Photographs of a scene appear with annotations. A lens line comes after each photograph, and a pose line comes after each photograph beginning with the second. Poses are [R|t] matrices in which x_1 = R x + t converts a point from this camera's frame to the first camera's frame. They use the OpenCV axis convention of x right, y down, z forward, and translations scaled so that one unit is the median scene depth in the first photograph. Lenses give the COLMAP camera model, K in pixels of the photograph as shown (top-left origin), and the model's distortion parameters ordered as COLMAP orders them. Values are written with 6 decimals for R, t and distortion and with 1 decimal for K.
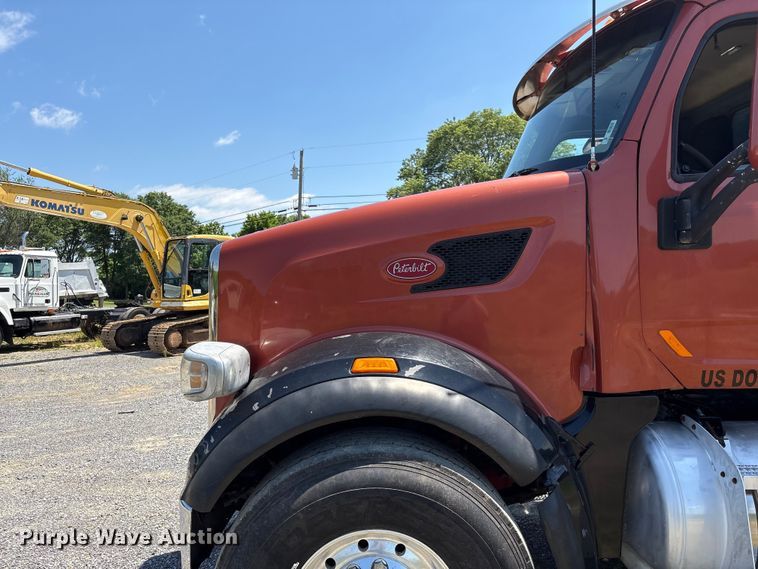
lens RADIAL K [[559.2, 0, 379.8], [0, 559.2, 295.0], [0, 0, 1]] dist [0.005384, 0.009335]
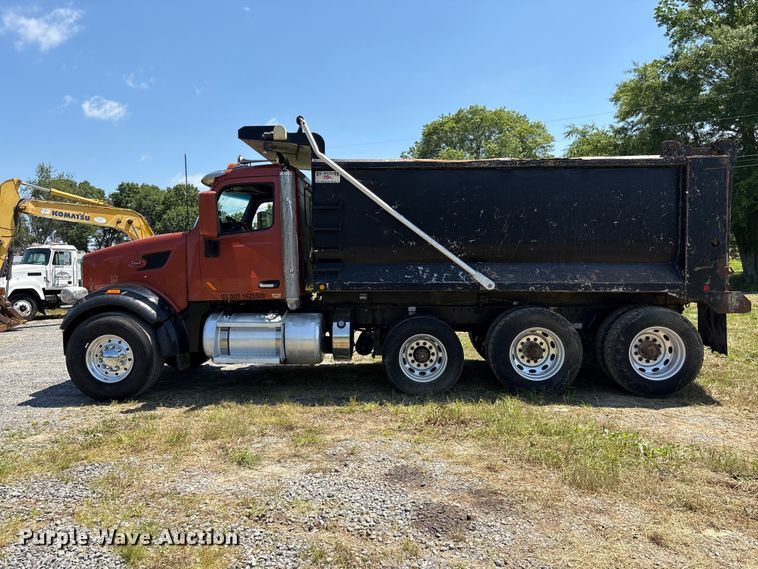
lens RADIAL K [[582.7, 0, 385.4], [0, 582.7, 283.9], [0, 0, 1]] dist [0.024943, -0.000801]
pose [[0.996264, -0.003287, -0.086302, 0.286151], [0.003898, 0.999968, 0.006917, 0.007608], [0.086277, -0.007228, 0.996245, -0.340732]]
